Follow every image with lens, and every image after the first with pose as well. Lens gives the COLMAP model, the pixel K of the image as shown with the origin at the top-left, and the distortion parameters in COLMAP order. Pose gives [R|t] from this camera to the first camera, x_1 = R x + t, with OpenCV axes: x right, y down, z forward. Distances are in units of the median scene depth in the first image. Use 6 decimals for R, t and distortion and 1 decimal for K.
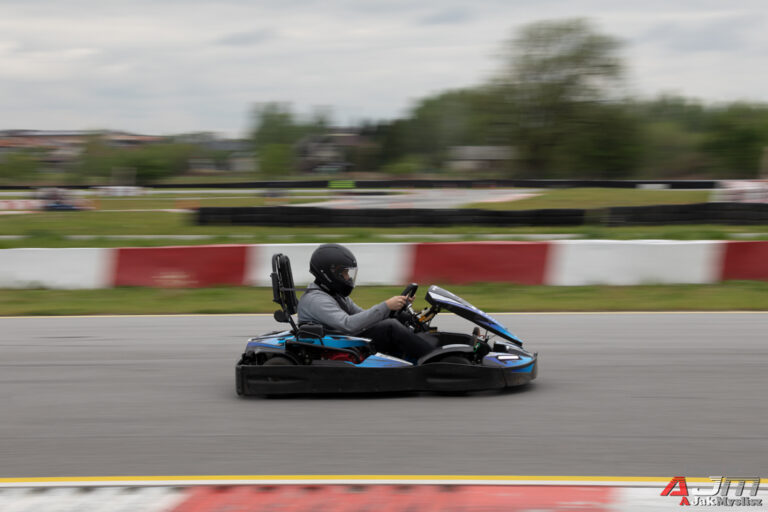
lens RADIAL K [[2112.4, 0, 384.0], [0, 2112.4, 256.0], [0, 0, 1]] dist [0.391466, 0.847988]
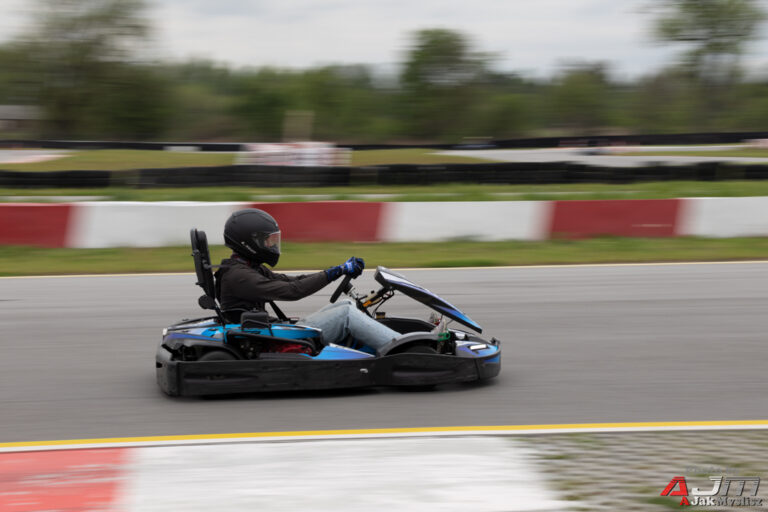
lens RADIAL K [[2112.4, 0, 384.0], [0, 2112.4, 256.0], [0, 0, 1]] dist [0.391466, 0.847988]
pose [[0.975783, -0.007466, 0.218614, -0.170520], [0.003555, 0.999827, 0.018277, -0.005612], [-0.218713, -0.017057, 0.975640, 0.153777]]
